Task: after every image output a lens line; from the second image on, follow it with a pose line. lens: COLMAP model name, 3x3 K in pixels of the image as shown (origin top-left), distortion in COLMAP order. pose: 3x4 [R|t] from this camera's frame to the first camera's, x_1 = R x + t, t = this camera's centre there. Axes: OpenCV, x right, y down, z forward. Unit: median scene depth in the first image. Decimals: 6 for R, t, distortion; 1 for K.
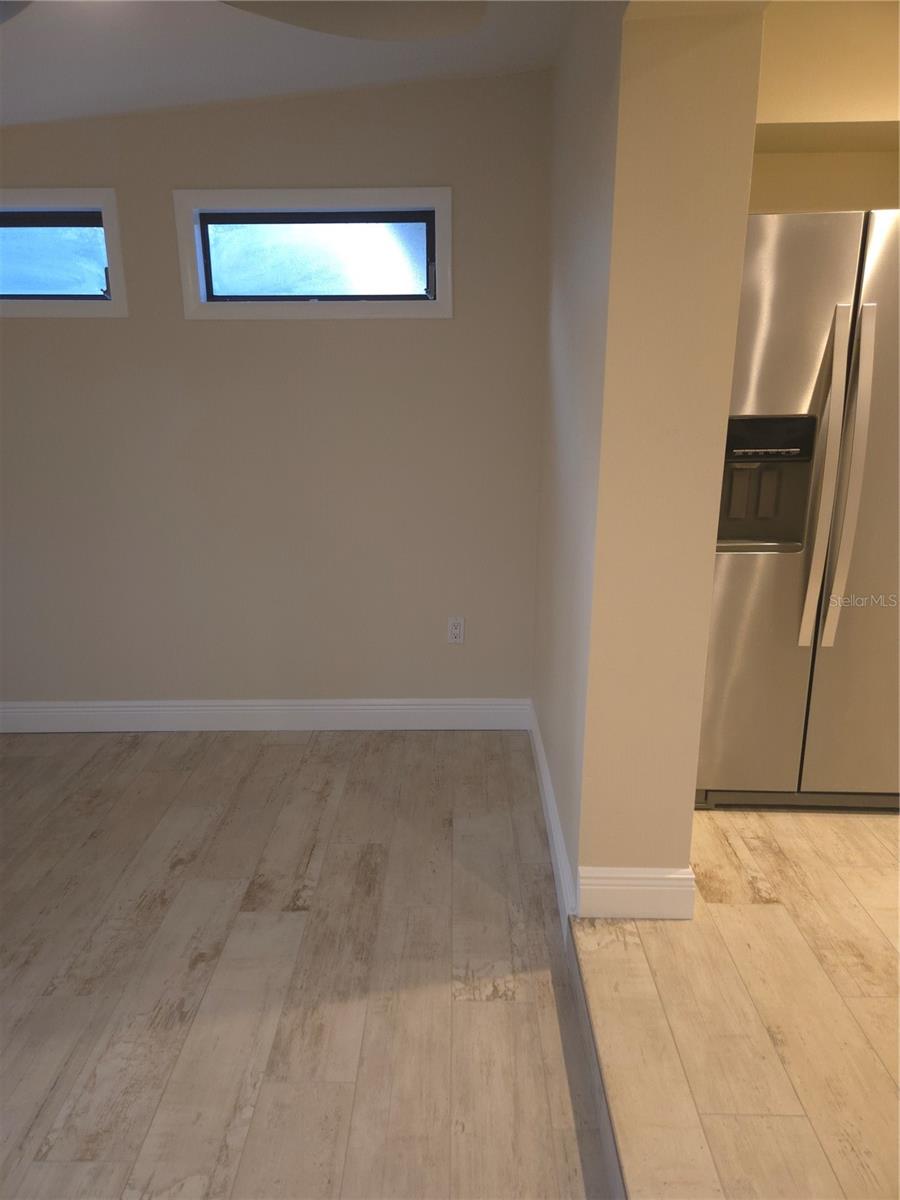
lens RADIAL K [[805.1, 0, 437.5], [0, 805.1, 578.9], [0, 0, 1]] dist [0.071162, -0.058804]
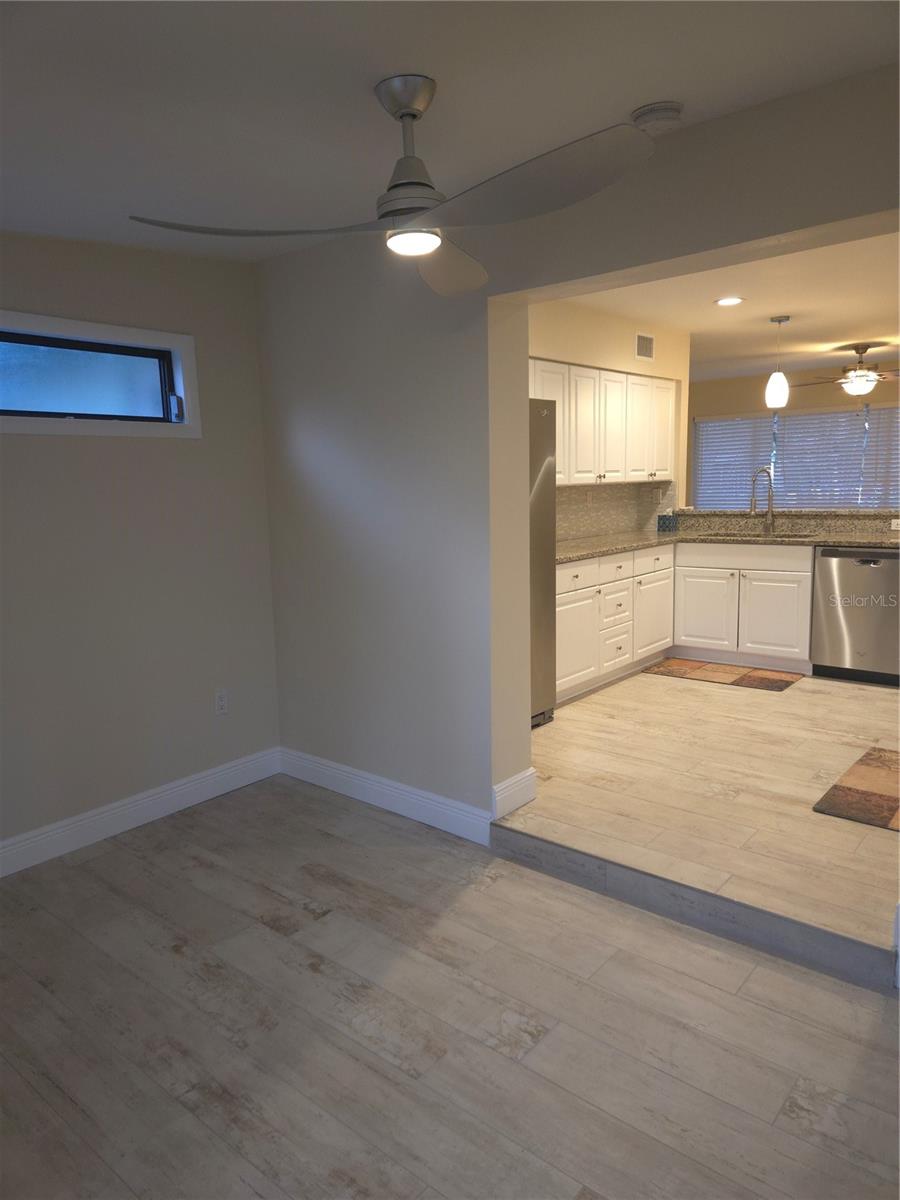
lens RADIAL K [[805.1, 0, 437.5], [0, 805.1, 578.9], [0, 0, 1]] dist [0.071162, -0.058804]
pose [[0.630752, -0.105760, 0.768744, -1.020887], [0.207520, 0.977576, -0.035780, -0.003447], [-0.747722, 0.182098, 0.638555, 0.011233]]
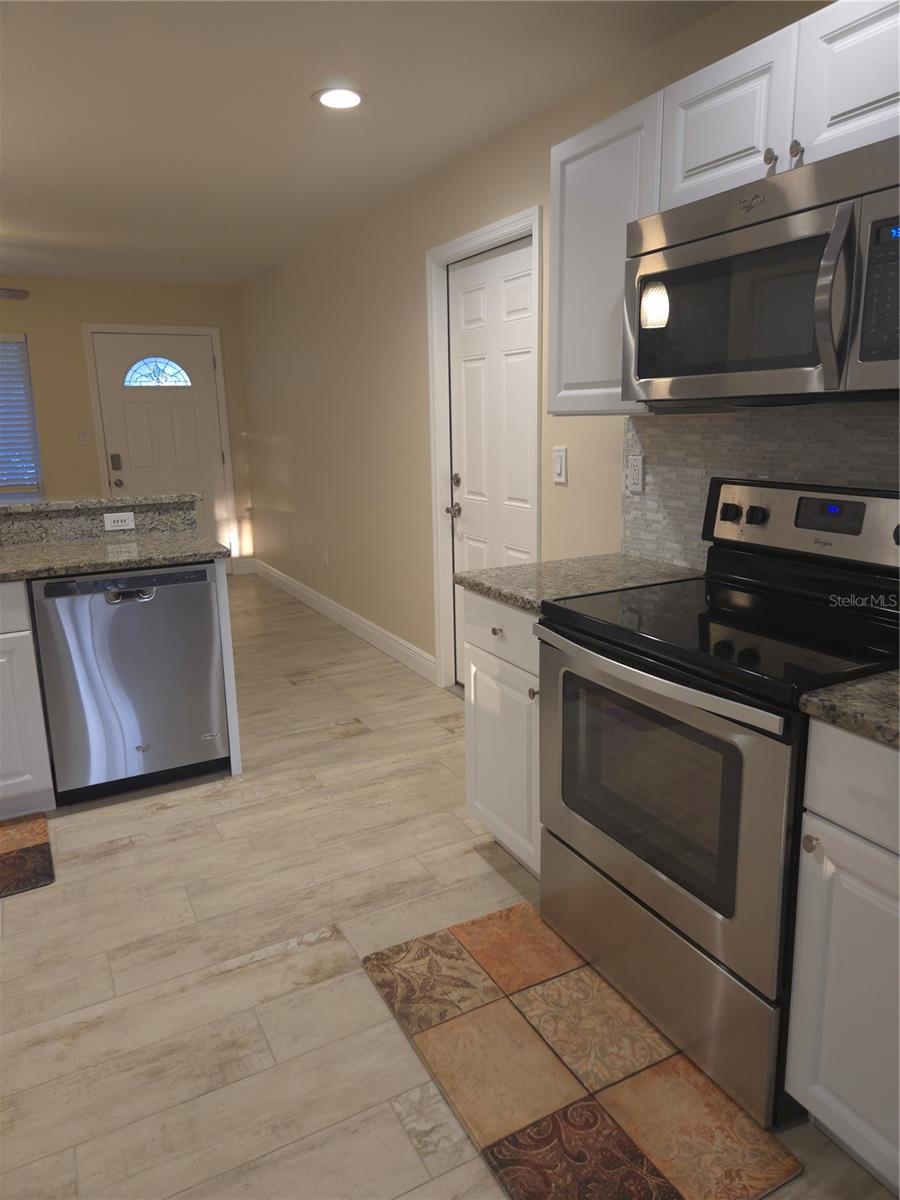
lens RADIAL K [[805.1, 0, 437.5], [0, 805.1, 578.9], [0, 0, 1]] dist [0.071162, -0.058804]
pose [[-0.481802, -0.162079, 0.861160, 0.165061], [0.236043, 0.922415, 0.305670, -0.197513], [-0.843890, 0.350543, -0.406164, 0.690625]]
